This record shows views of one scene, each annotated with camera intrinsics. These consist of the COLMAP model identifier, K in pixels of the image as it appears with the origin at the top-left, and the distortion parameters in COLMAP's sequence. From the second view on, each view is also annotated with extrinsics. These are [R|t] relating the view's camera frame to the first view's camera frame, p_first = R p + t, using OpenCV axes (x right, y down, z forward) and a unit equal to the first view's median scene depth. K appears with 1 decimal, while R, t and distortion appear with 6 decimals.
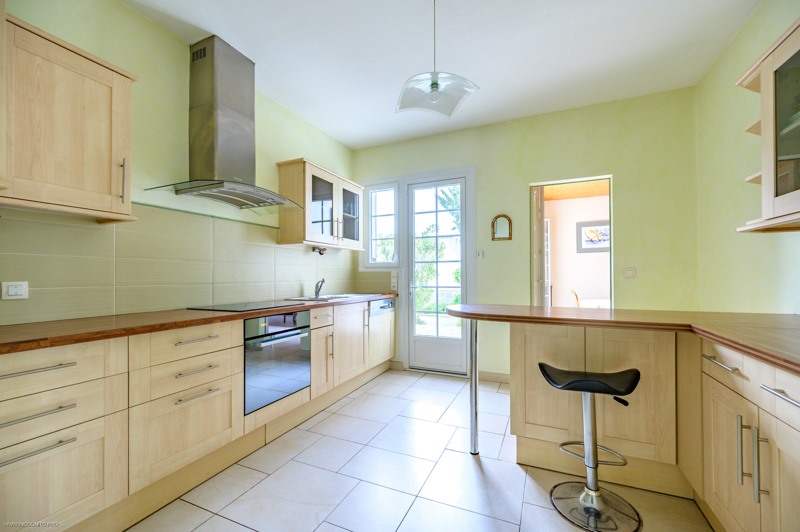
lens RADIAL K [[318.0, 0, 401.6], [0, 318.0, 271.3], [0, 0, 1]] dist [-0.001411, -0.000245]
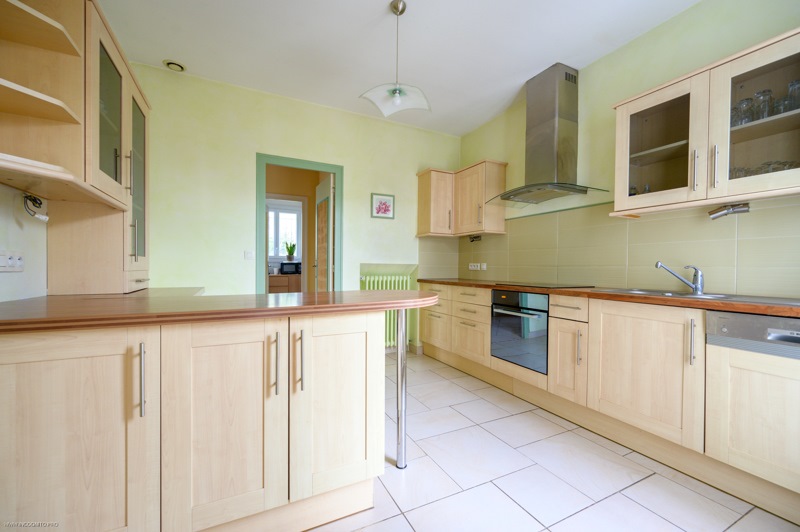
lens RADIAL K [[334.8, 0, 400.7], [0, 334.8, 268.0], [0, 0, 1]] dist [0.000001, -0.000008]
pose [[-0.631877, 0.004231, -0.775057, 0.974668], [0.007411, 0.999972, -0.000583, 0.052307], [0.775033, -0.006112, -0.631891, 1.680326]]
